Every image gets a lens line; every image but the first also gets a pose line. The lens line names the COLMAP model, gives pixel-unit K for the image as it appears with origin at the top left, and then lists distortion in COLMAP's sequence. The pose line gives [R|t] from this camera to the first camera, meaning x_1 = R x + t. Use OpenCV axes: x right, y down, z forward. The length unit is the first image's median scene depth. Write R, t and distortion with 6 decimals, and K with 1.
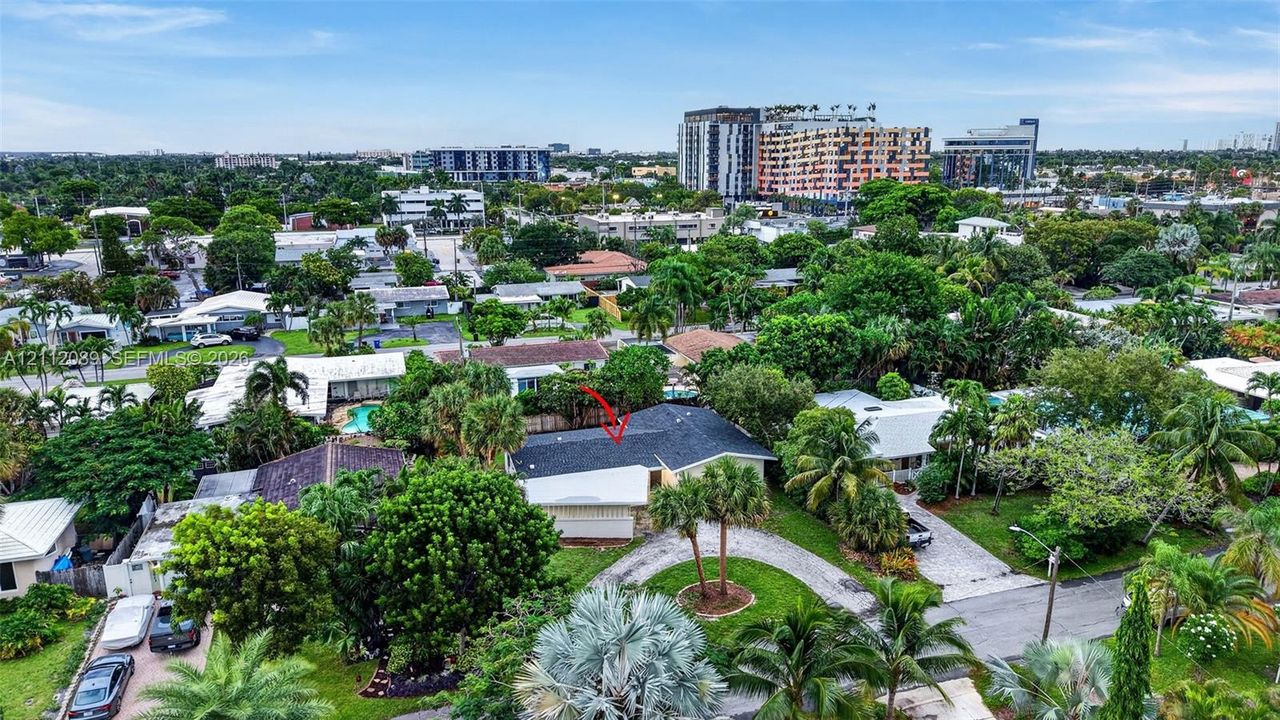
lens RADIAL K [[862.3, 0, 640.0], [0, 862.3, 360.0], [0, 0, 1]] dist [0.067550, -0.072140]
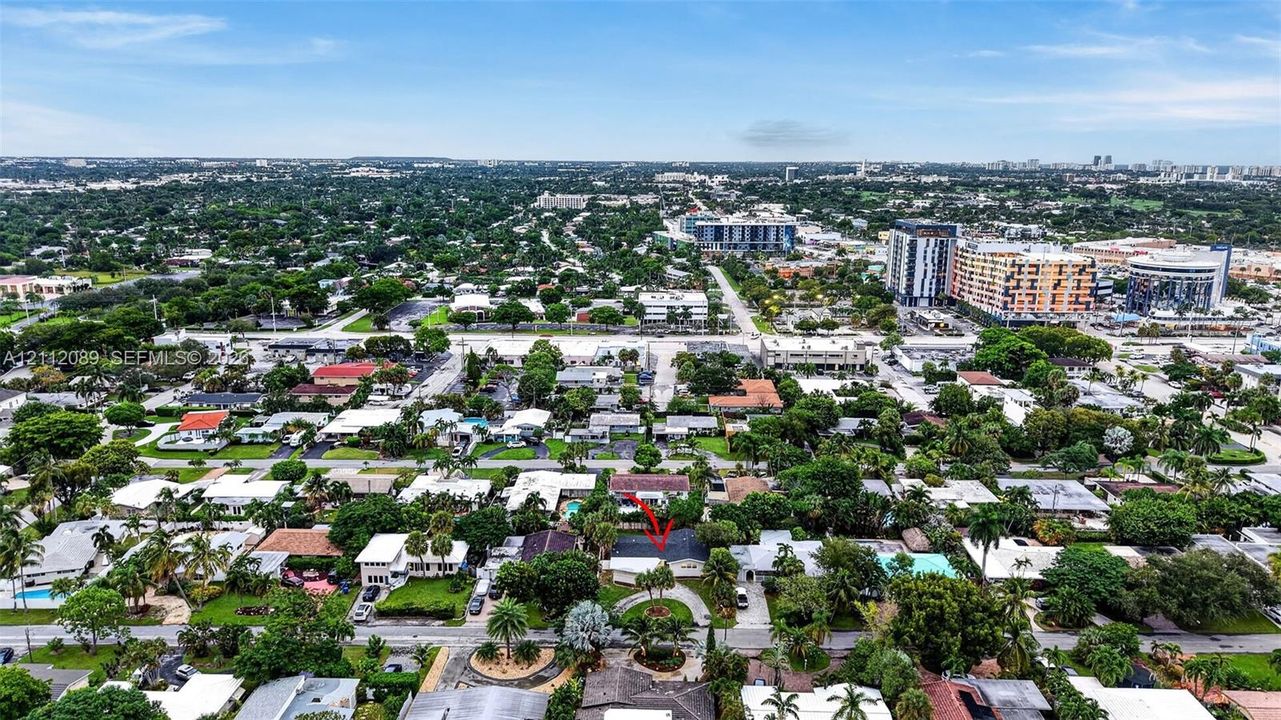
lens RADIAL K [[863.0, 0, 640.5], [0, 863.0, 360.0], [0, 0, 1]] dist [0.067550, -0.072140]
pose [[0.945813, 0.083580, -0.313771, 0.139536], [-0.085876, 0.996284, 0.006524, -0.093784], [0.313150, 0.020775, 0.949476, -0.289927]]
